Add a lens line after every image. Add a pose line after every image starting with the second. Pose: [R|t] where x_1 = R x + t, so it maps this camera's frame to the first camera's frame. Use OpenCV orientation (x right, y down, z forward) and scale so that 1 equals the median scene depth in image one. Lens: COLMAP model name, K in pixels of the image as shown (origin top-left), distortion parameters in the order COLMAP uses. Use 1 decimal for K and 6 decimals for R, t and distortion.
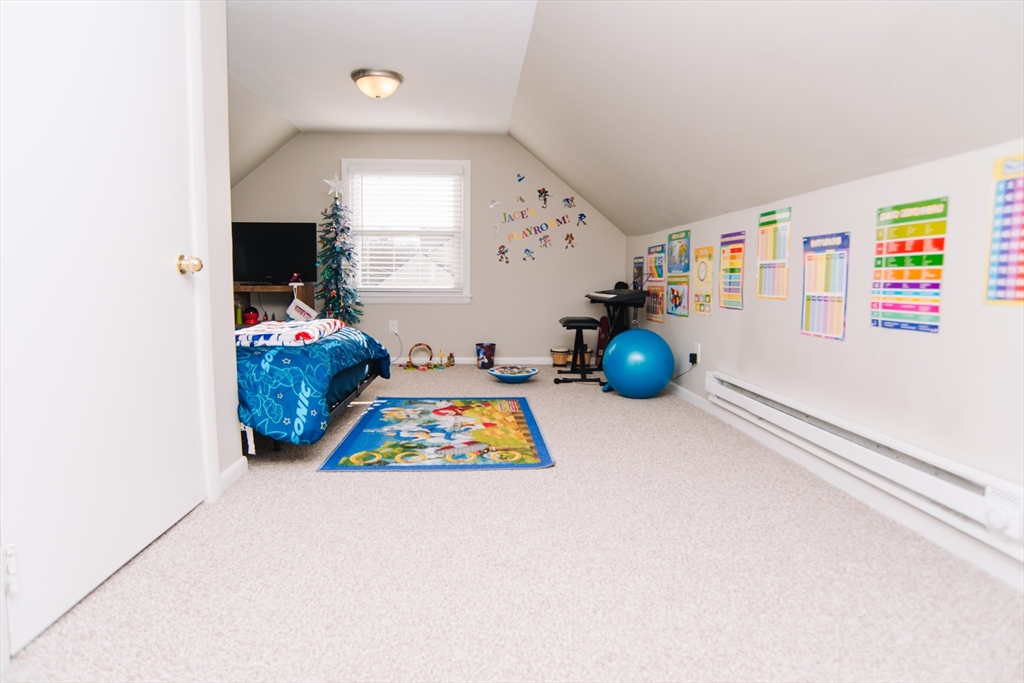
lens RADIAL K [[526.7, 0, 516.0], [0, 526.7, 332.7], [0, 0, 1]] dist [-0.100510, 0.049262]
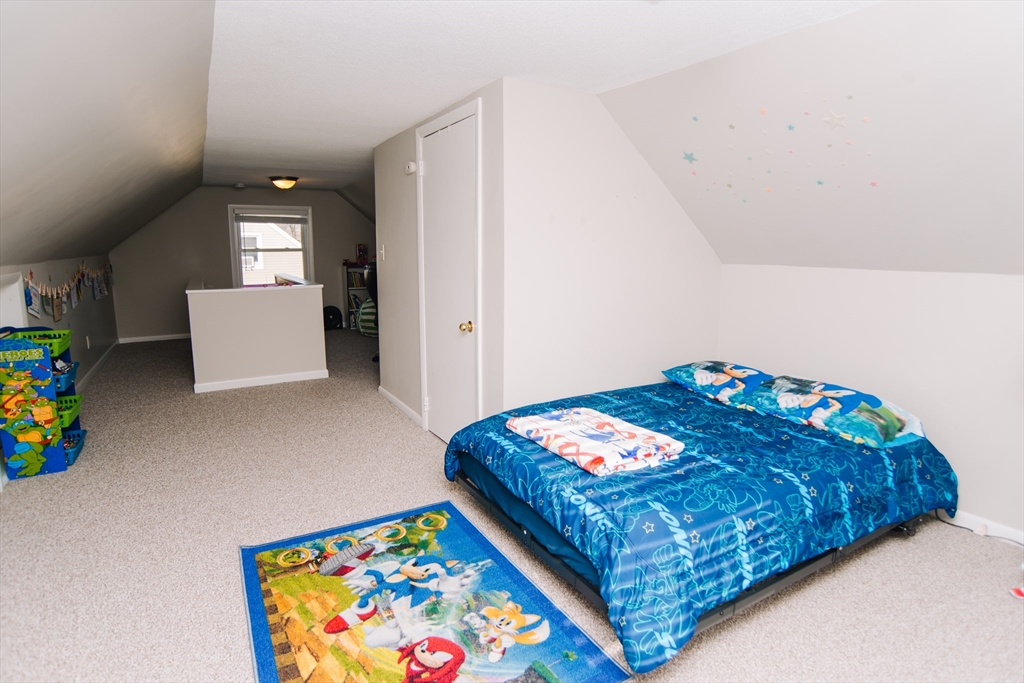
lens RADIAL K [[547.2, 0, 516.4], [0, 547.2, 332.9], [0, 0, 1]] dist [-0.103919, 0.055608]
pose [[-0.900120, 0.059012, -0.431628, 0.007081], [-0.052502, 0.968867, 0.241952, -0.325786], [0.432468, 0.240447, -0.868998, 1.529919]]
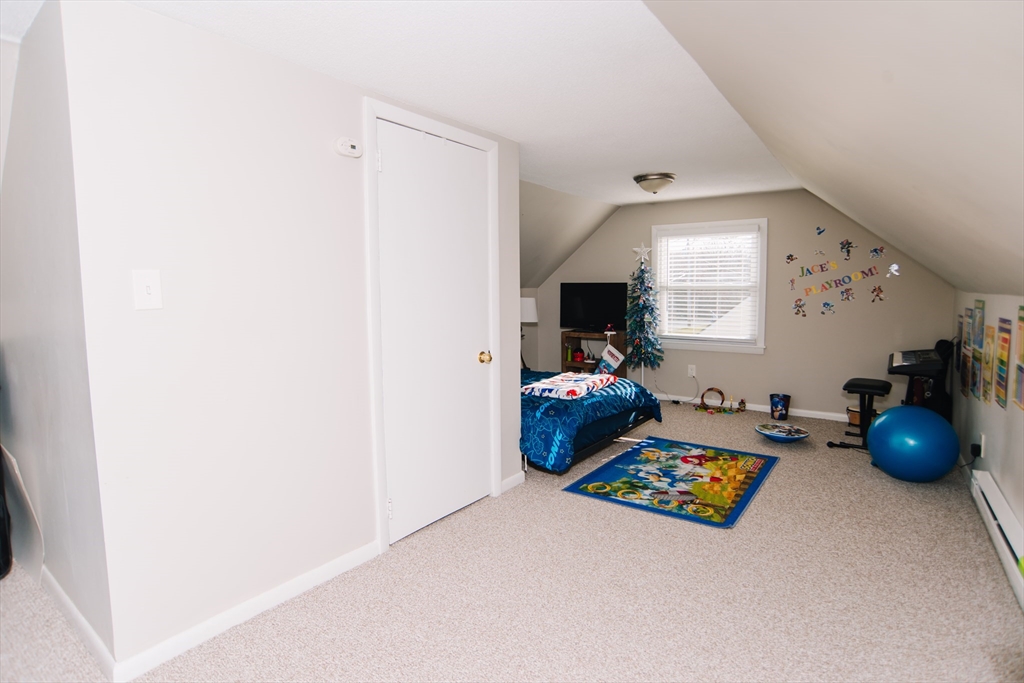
lens RADIAL K [[526.7, 0, 516.0], [0, 526.7, 332.7], [0, 0, 1]] dist [-0.100510, 0.049262]
pose [[0.758162, 0.041178, -0.650764, 0.337988], [-0.048197, 0.998813, 0.007050, -0.134804], [0.650282, 0.026020, 0.759247, -0.166023]]
